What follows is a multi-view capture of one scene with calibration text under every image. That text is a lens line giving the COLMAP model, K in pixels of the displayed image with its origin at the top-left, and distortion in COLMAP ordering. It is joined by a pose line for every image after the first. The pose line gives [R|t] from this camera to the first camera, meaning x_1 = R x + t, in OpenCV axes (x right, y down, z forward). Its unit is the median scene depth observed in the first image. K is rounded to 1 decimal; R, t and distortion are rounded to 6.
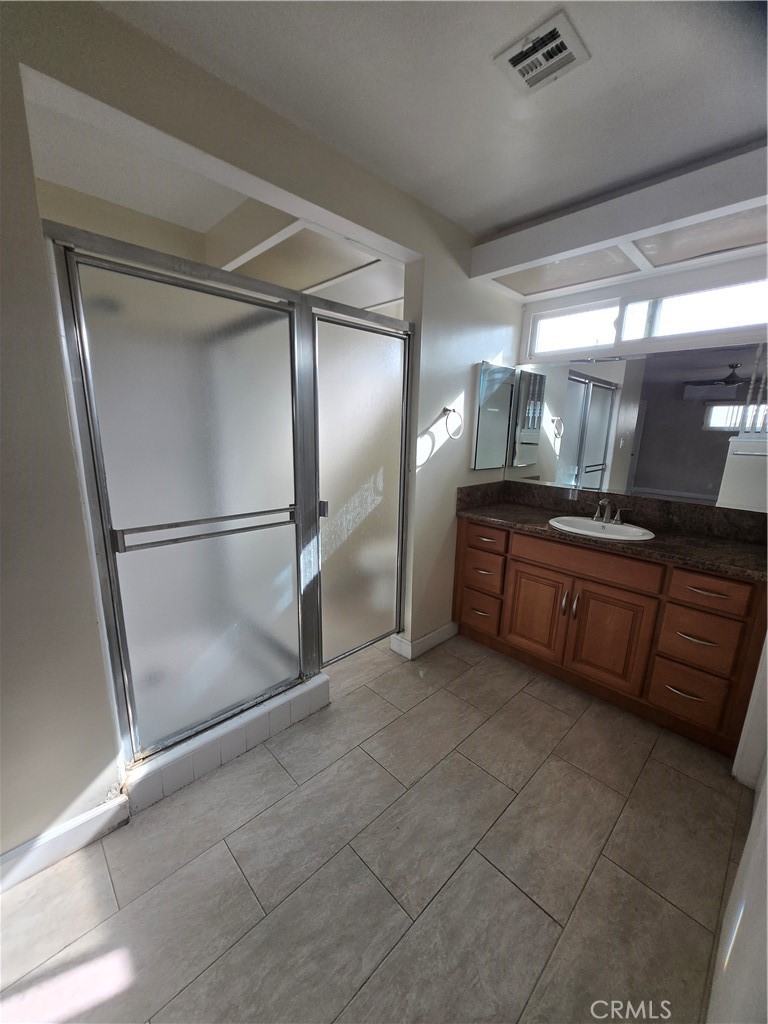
lens RADIAL K [[400.7, 0, 383.4], [0, 400.7, 514.7], [0, 0, 1]] dist [0.001059, -0.000501]
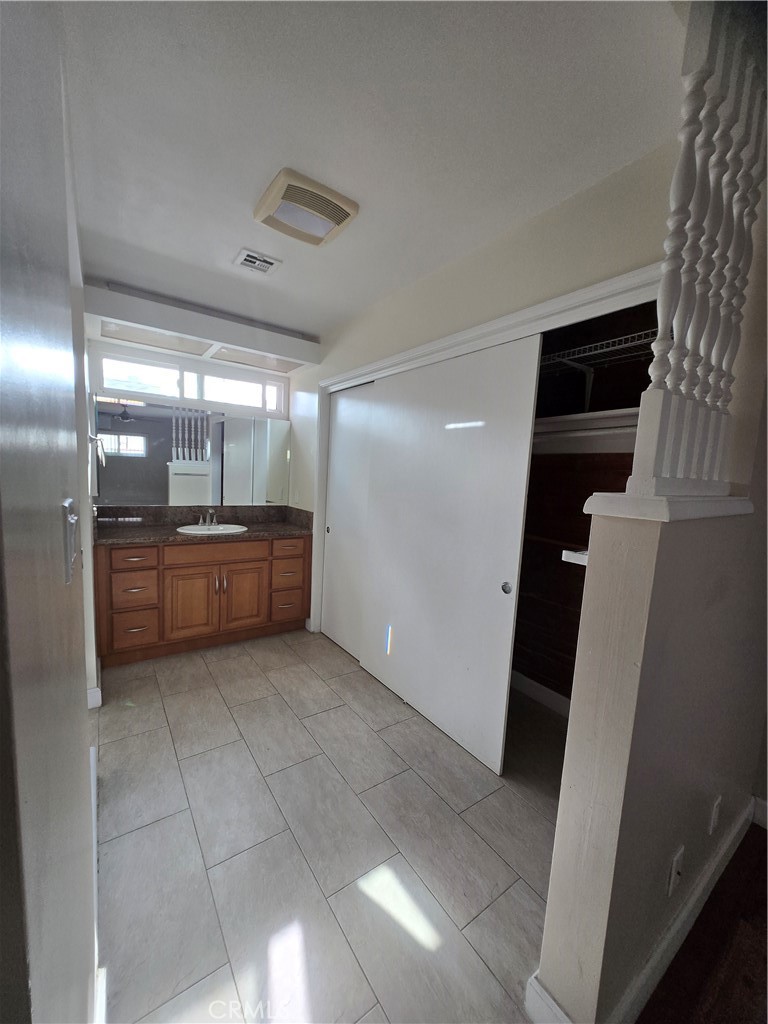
lens RADIAL K [[400.7, 0, 383.4], [0, 400.7, 514.7], [0, 0, 1]] dist [0.001059, -0.000501]
pose [[0.145212, -0.119970, 0.982100, -0.845616], [0.168036, 0.981191, 0.095014, -0.056246], [-0.975027, 0.151231, 0.162640, 0.191775]]
